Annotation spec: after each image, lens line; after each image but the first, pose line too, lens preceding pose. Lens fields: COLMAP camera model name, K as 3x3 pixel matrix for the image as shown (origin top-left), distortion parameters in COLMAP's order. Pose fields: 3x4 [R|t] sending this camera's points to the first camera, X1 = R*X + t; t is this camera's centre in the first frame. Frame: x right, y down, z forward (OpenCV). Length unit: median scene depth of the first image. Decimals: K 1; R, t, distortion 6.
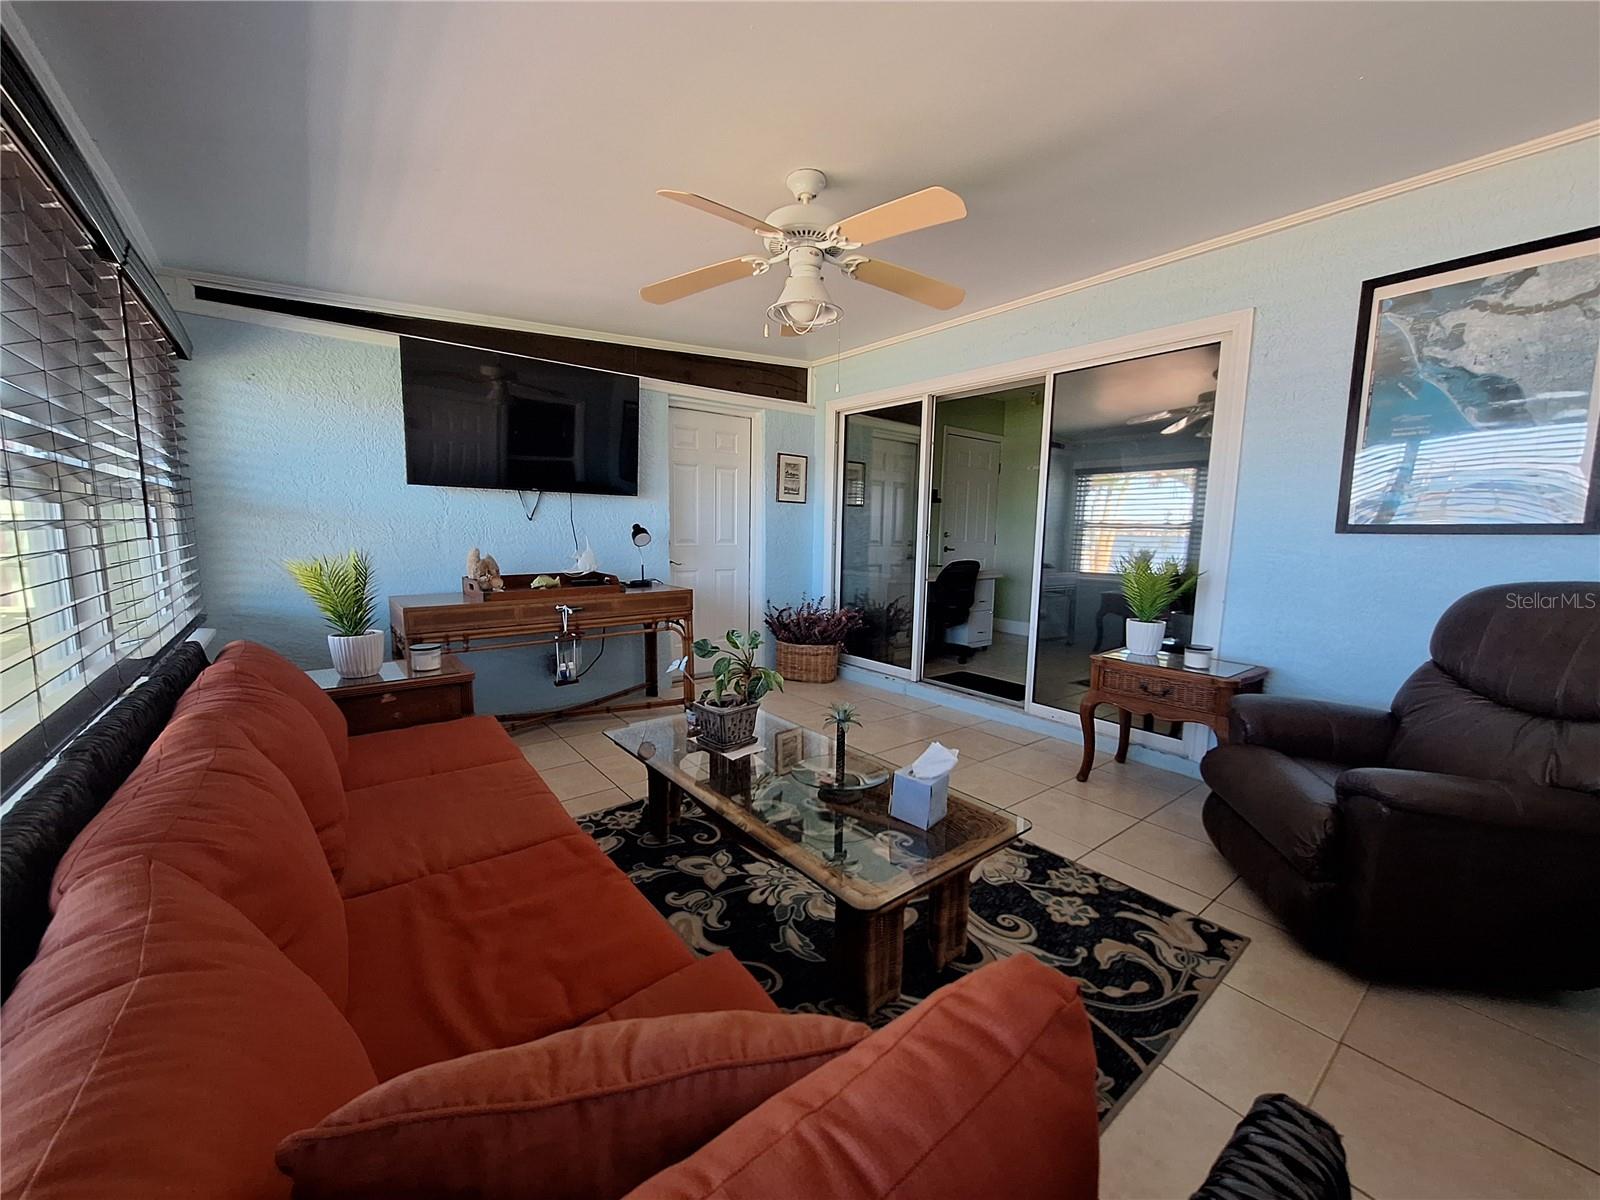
lens RADIAL K [[633.3, 0, 801.4], [0, 633.3, 601.2], [0, 0, 1]] dist [0.004346, -0.000289]
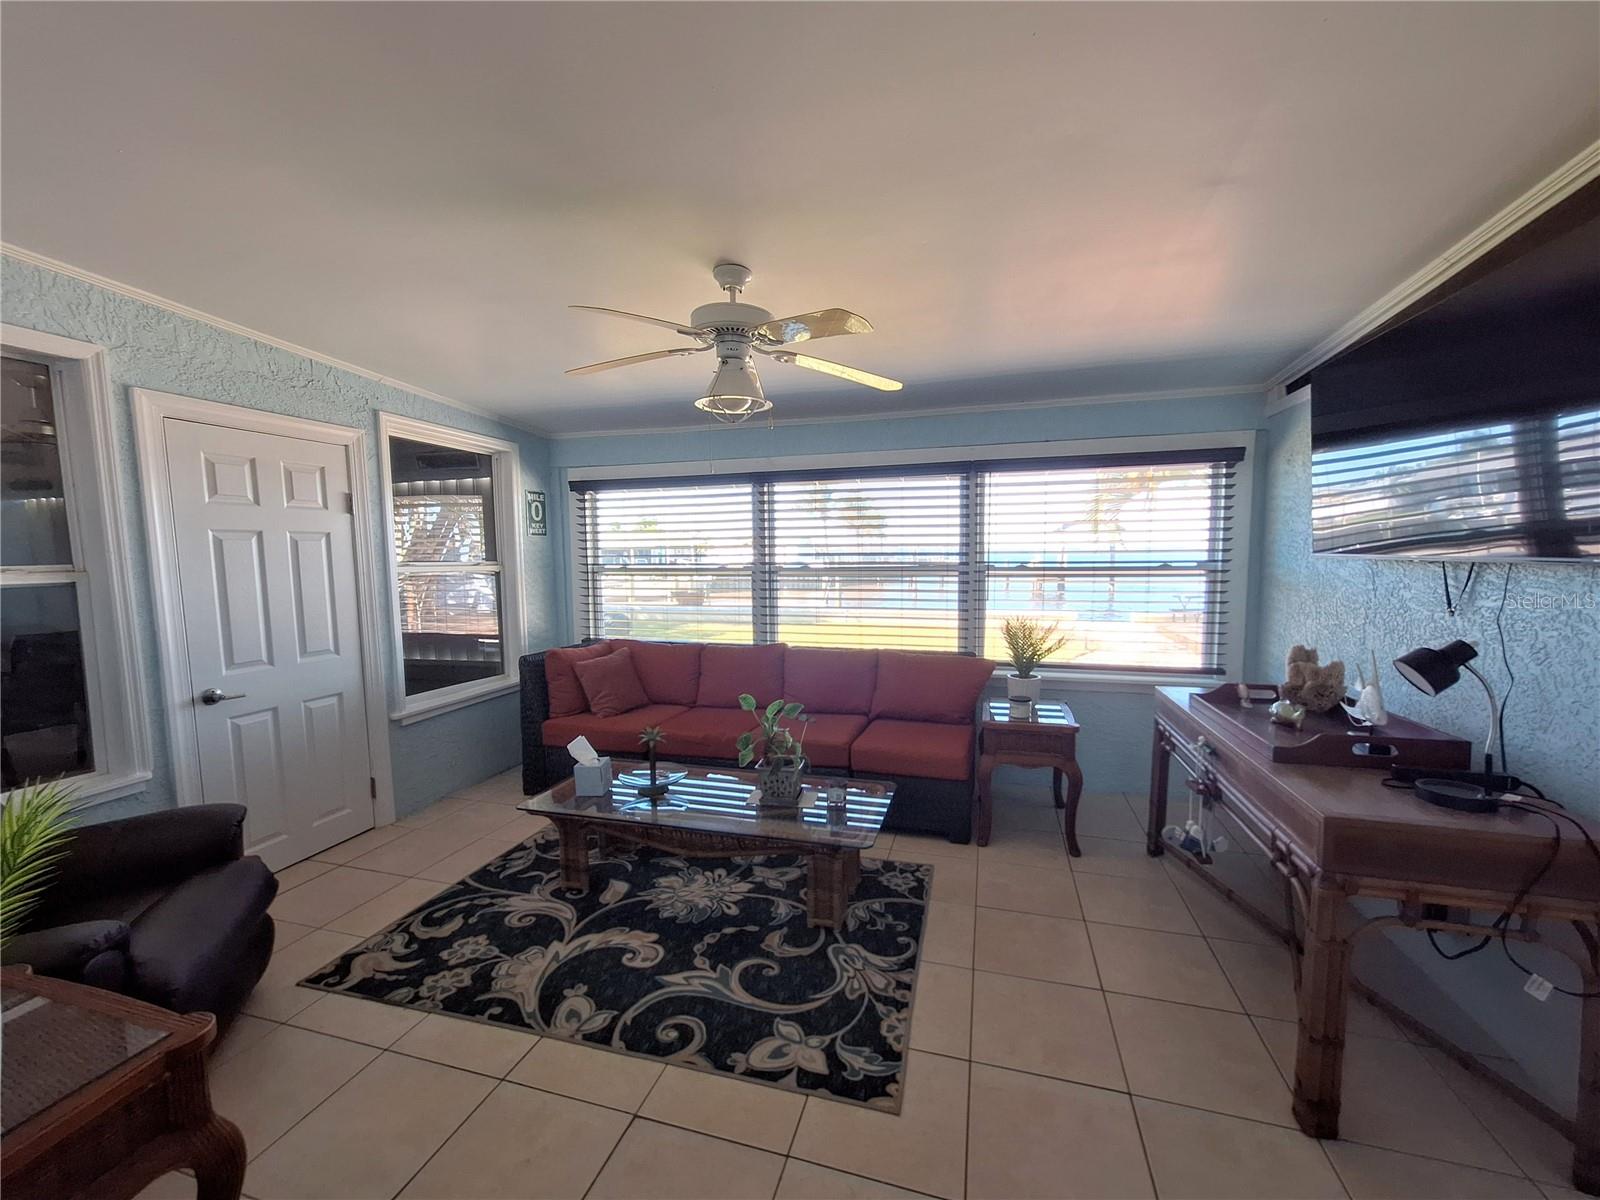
lens RADIAL K [[633.3, 0, 797.4], [0, 633.3, 600.5], [0, 0, 1]] dist [0.004346, -0.000289]
pose [[-0.819668, 0.025441, -0.572274, 0.522455], [-0.073362, 0.986125, 0.148914, -0.304090], [0.568122, 0.164043, -0.806429, 1.960025]]
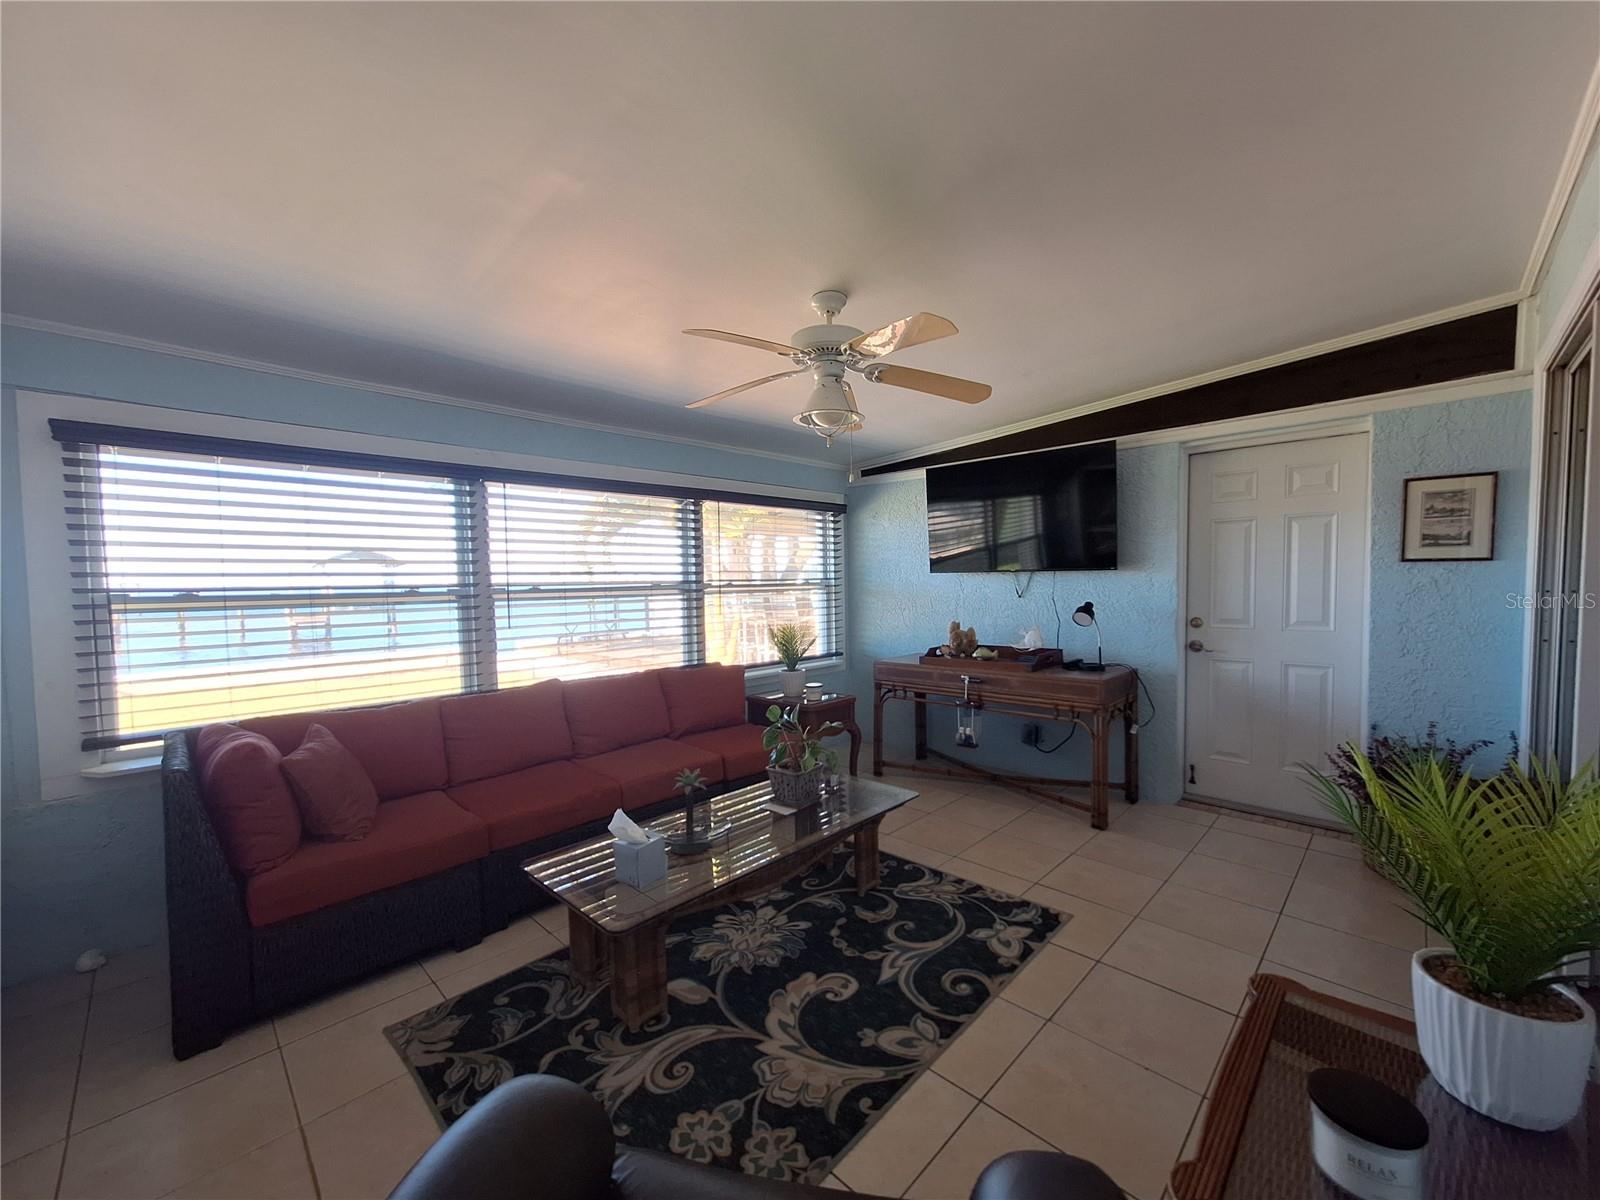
lens RADIAL K [[633.3, 0, 814.2], [0, 633.3, 612.2], [0, 0, 1]] dist [0.004346, -0.000289]
pose [[0.127436, 0.033761, -0.991272, 1.084429], [-0.096514, 0.995100, 0.021484, -0.160760], [0.987140, 0.092933, 0.130070, 0.894085]]
